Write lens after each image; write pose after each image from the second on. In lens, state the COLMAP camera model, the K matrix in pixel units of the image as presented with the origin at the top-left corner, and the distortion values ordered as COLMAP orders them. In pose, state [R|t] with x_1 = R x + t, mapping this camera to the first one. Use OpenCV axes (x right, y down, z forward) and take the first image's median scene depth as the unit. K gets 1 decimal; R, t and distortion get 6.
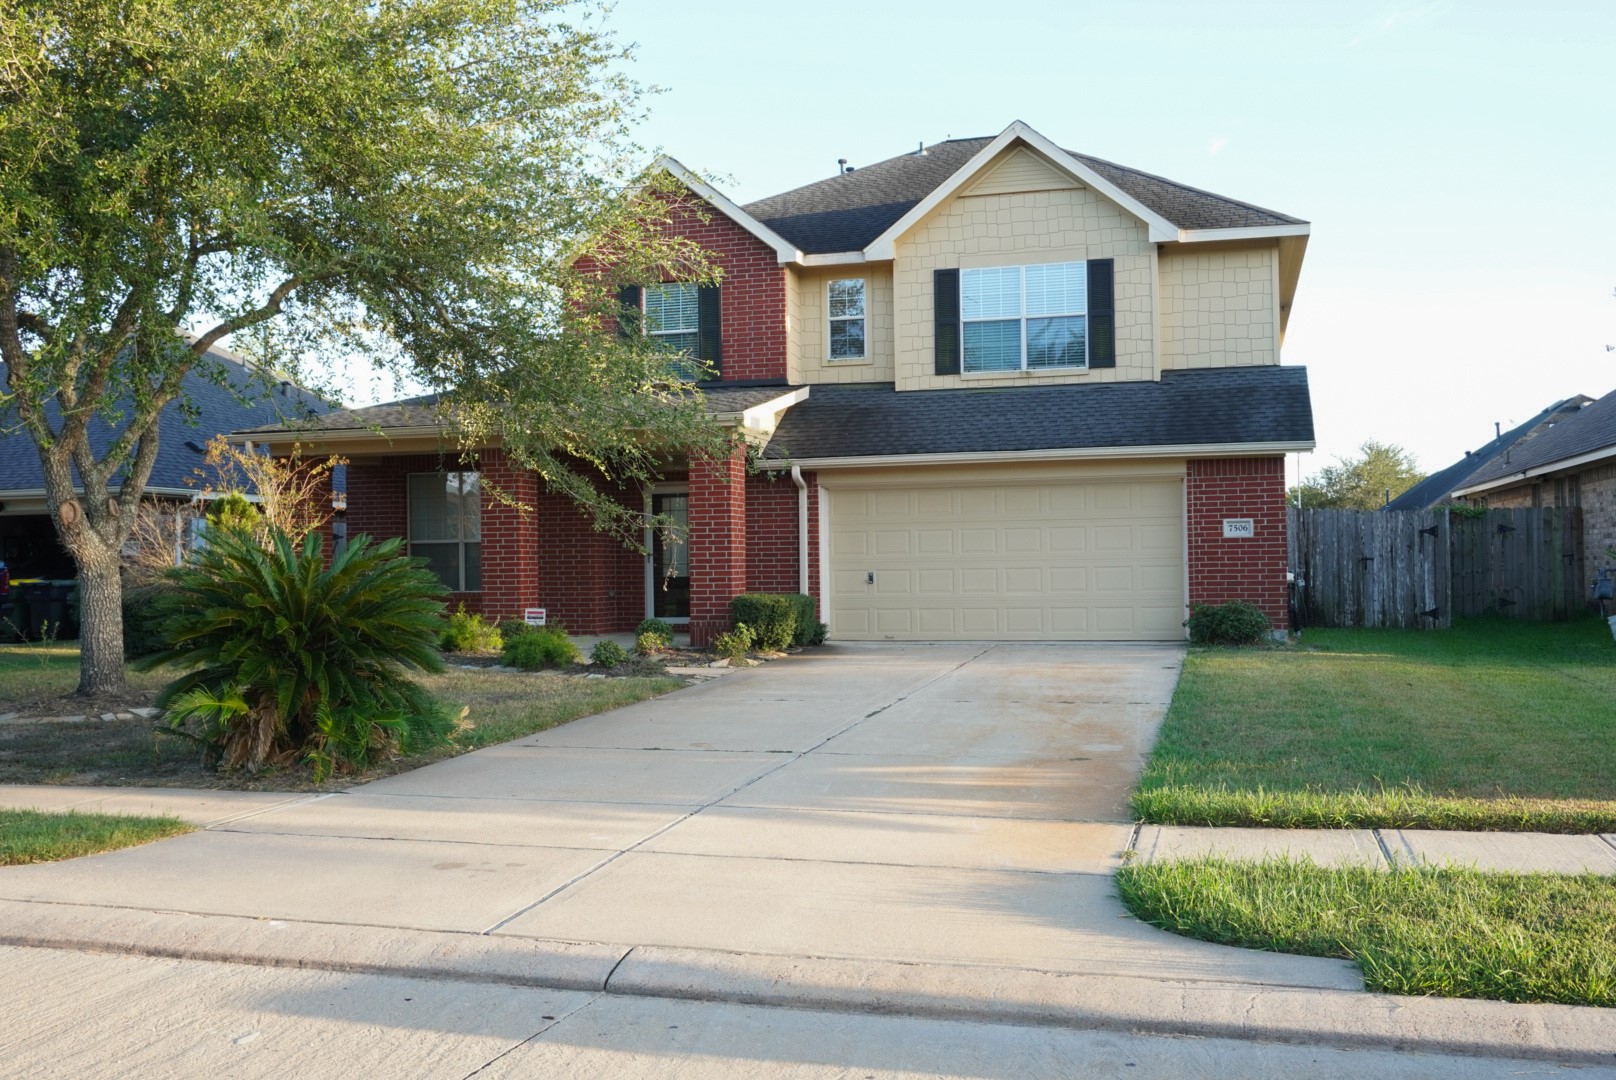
lens RADIAL K [[1502.0, 0, 794.8], [0, 1502.0, 543.8], [0, 0, 1]] dist [-0.005408, 0.000000]
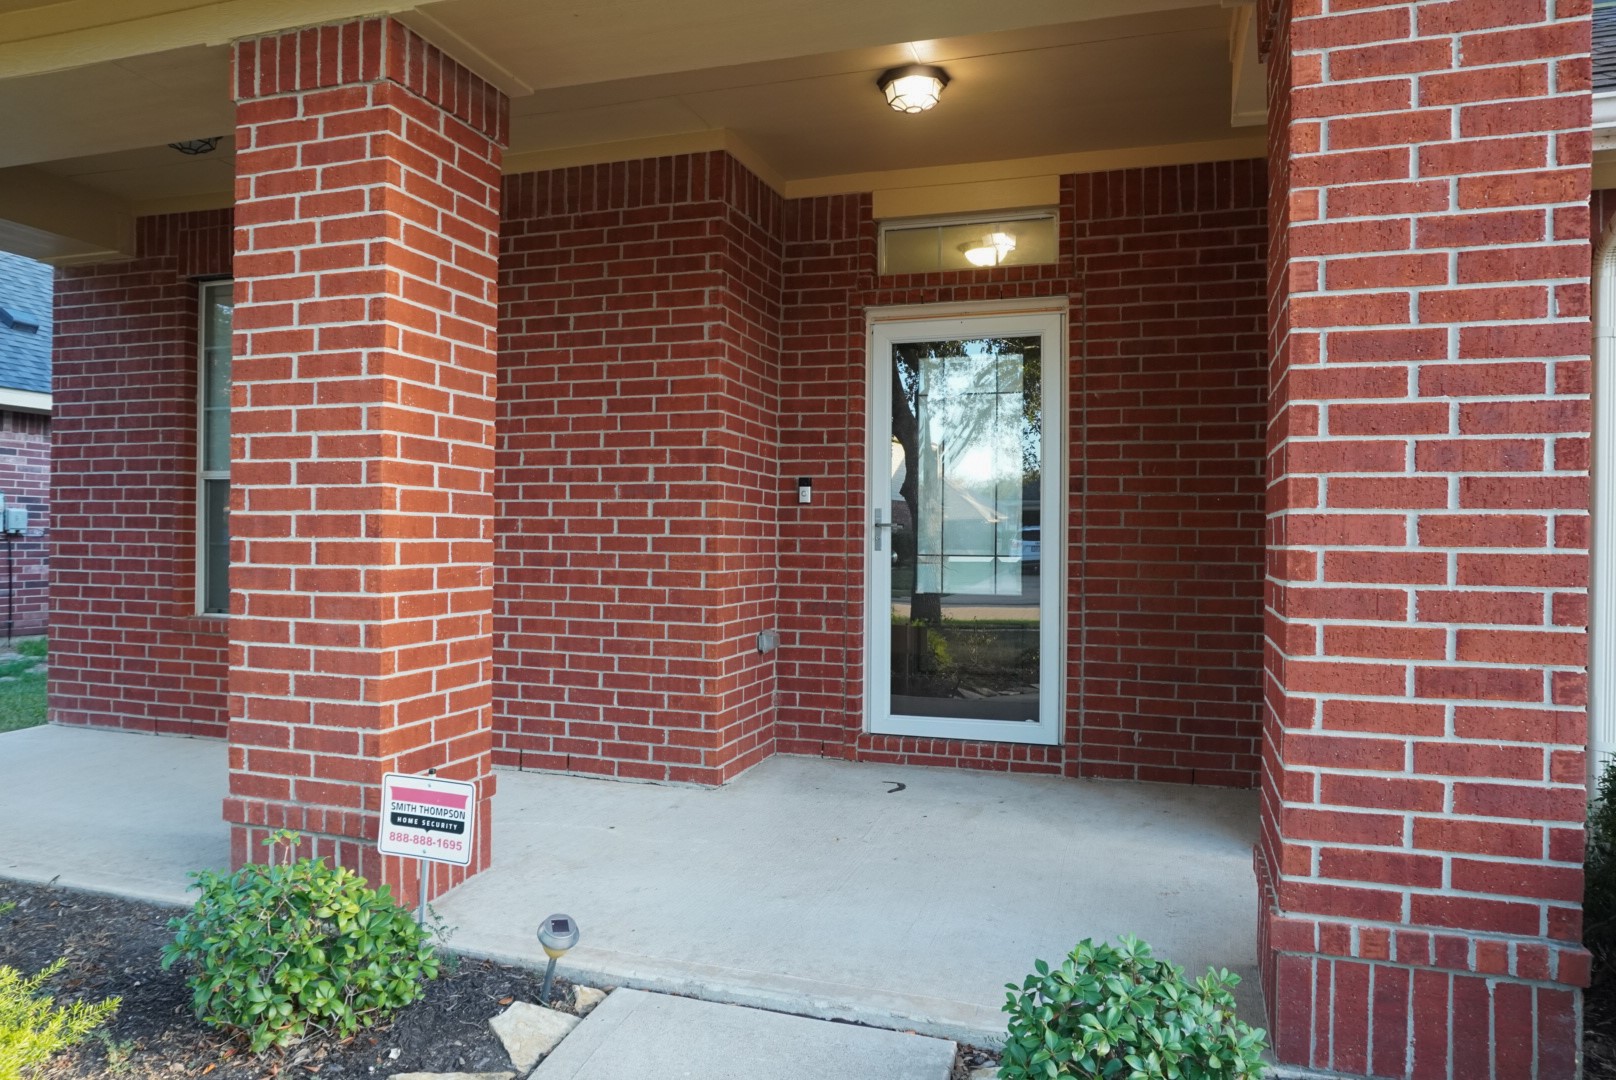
lens RADIAL K [[1087.2, 0, 807.6], [0, 1087.2, 540.6], [0, 0, 1]] dist [-0.045054, 0.031895]
pose [[0.999023, 0.024147, -0.037003, -0.114949], [-0.023556, 0.999589, 0.016323, 0.007745], [0.037382, -0.015436, 0.999182, 0.840030]]
